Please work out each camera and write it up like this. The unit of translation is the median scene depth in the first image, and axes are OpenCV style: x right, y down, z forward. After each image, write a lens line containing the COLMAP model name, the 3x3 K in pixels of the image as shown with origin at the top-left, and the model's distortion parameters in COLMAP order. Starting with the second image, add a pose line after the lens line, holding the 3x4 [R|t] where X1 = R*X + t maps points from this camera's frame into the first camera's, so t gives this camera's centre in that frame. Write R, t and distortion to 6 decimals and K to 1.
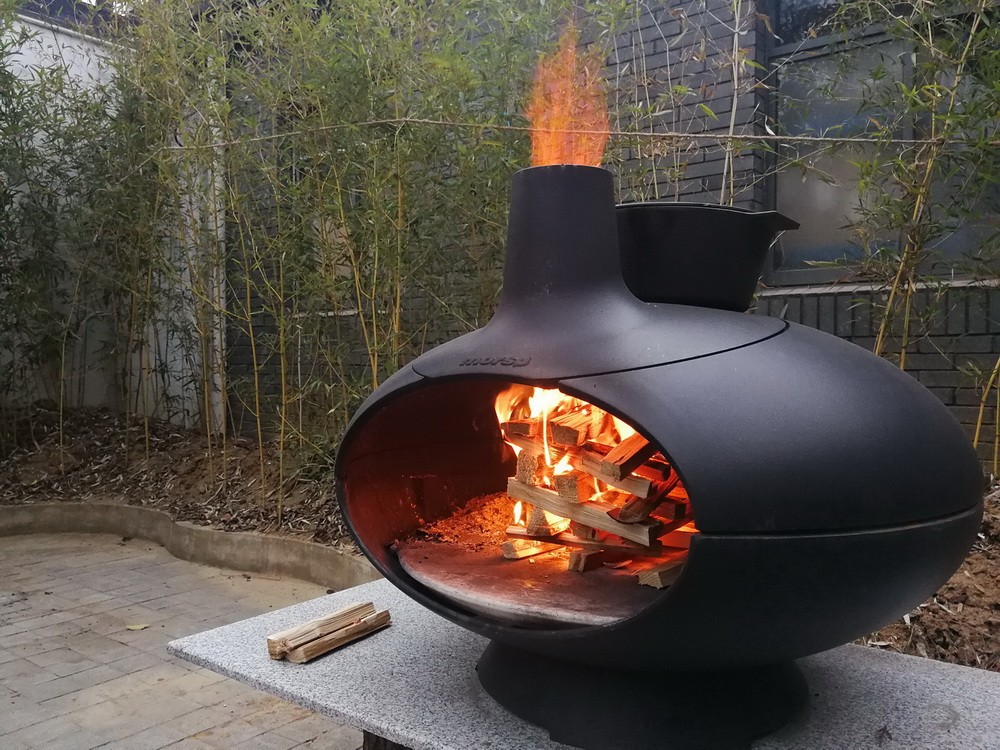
lens RADIAL K [[808.5, 0, 498.4], [0, 808.5, 373.5], [0, 0, 1]] dist [-0.002754, -0.000576]
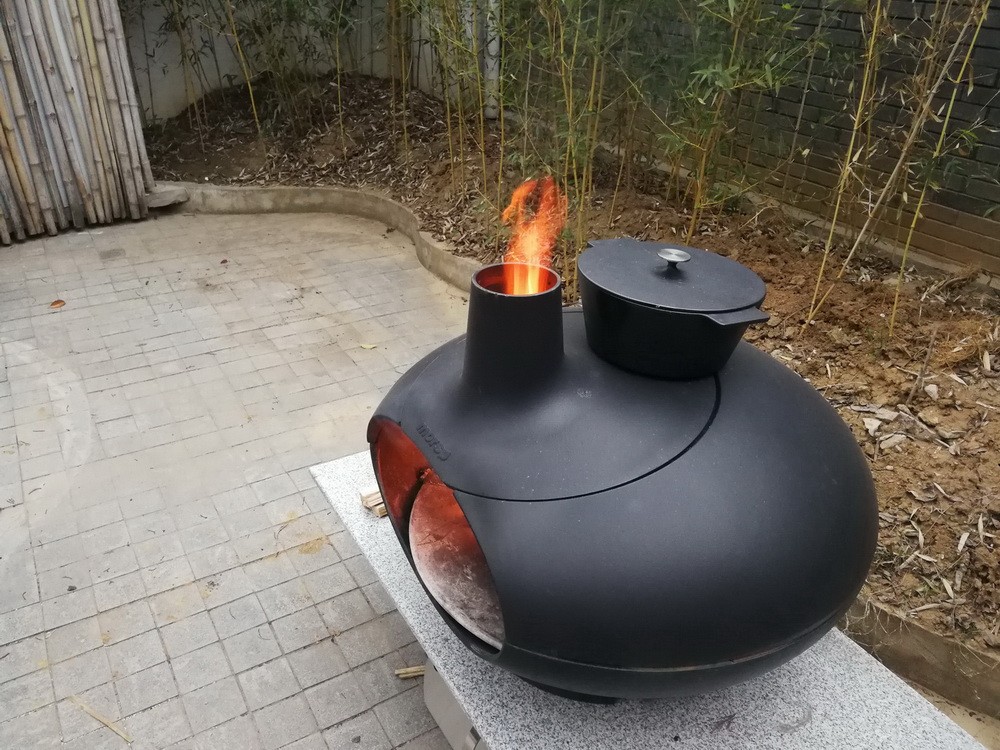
lens RADIAL K [[808.5, 0, 502.8], [0, 808.5, 374.5], [0, 0, 1]] dist [-0.002754, -0.000576]
pose [[0.920589, 0.202918, -0.333678, 0.130907], [-0.016583, 0.873956, 0.485722, -0.189422], [0.390182, -0.441616, 0.807919, 0.013532]]
